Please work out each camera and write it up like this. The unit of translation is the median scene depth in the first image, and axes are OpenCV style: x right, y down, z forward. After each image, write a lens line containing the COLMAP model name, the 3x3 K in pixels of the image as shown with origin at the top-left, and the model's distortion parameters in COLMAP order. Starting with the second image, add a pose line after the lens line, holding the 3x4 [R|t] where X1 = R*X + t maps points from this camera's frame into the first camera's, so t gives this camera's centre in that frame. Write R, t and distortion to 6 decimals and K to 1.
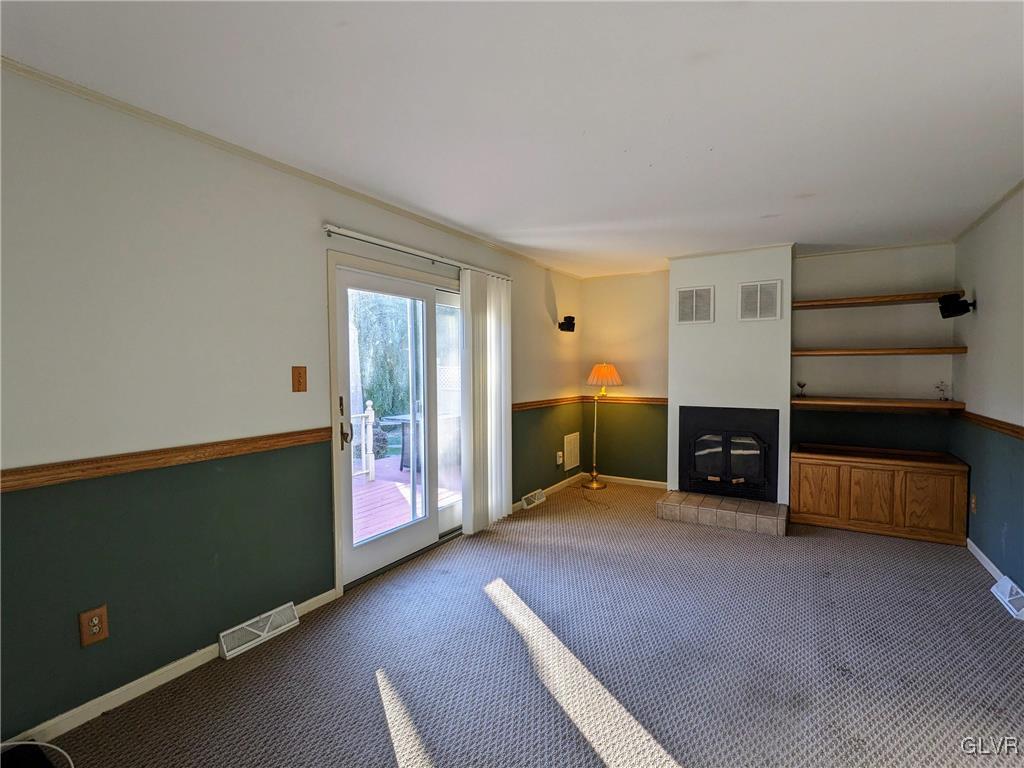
lens RADIAL K [[493.4, 0, 513.3], [0, 493.4, 382.4], [0, 0, 1]] dist [0.005924, 0.000581]
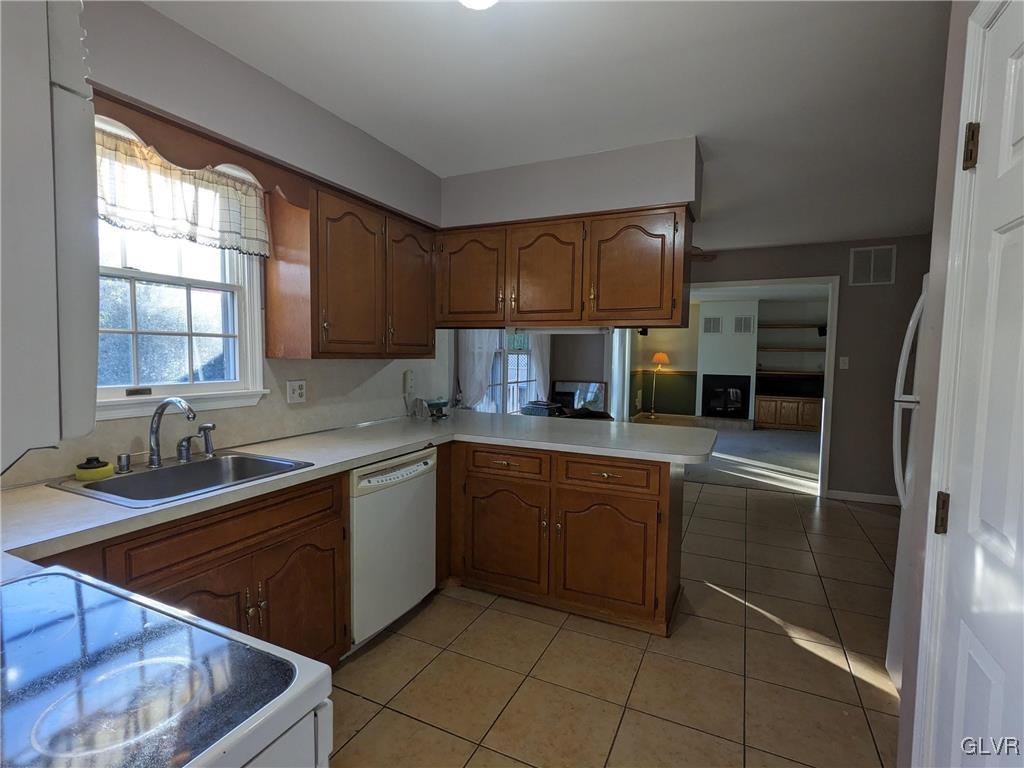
lens RADIAL K [[493.4, 0, 513.0], [0, 493.4, 384.8], [0, 0, 1]] dist [0.005924, 0.000581]
pose [[0.994471, 0.017258, 0.103586, -0.701512], [-0.019449, 0.999607, 0.020175, 0.069897], [-0.103197, -0.022078, 0.994416, -1.015070]]
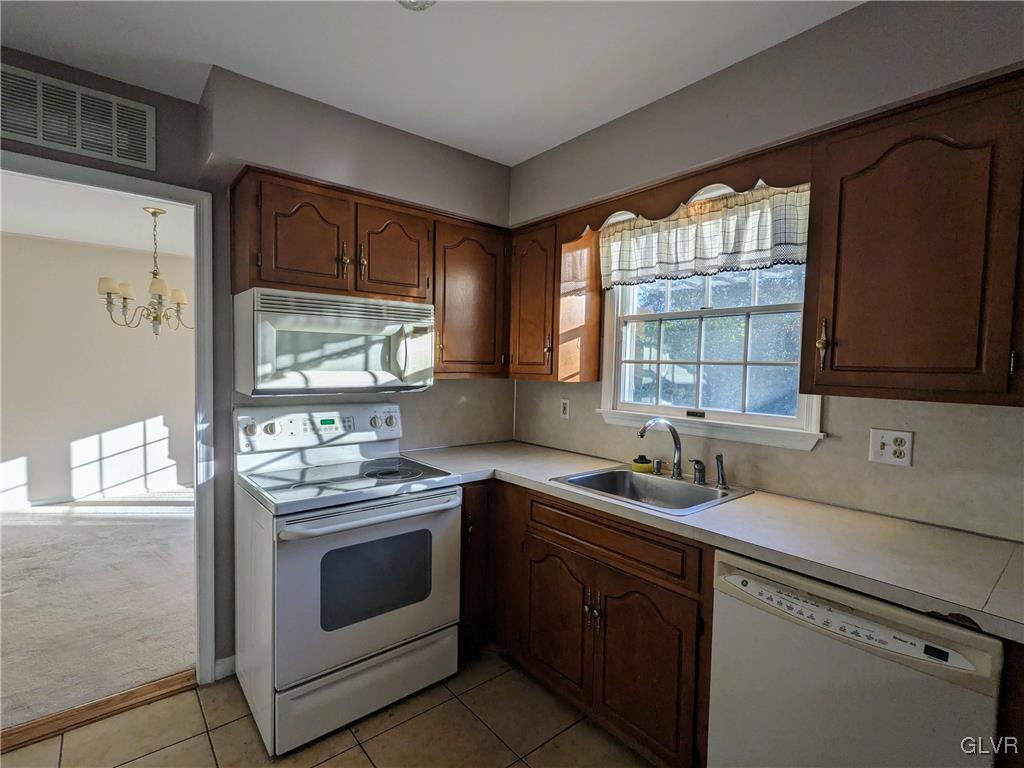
lens RADIAL K [[493.4, 0, 513.7], [0, 493.4, 388.5], [0, 0, 1]] dist [0.005924, 0.000581]
pose [[-0.322876, 0.049341, -0.945154, -0.502917], [-0.058835, 0.995662, 0.072077, 0.046274], [0.944611, 0.078880, -0.318573, -0.659327]]
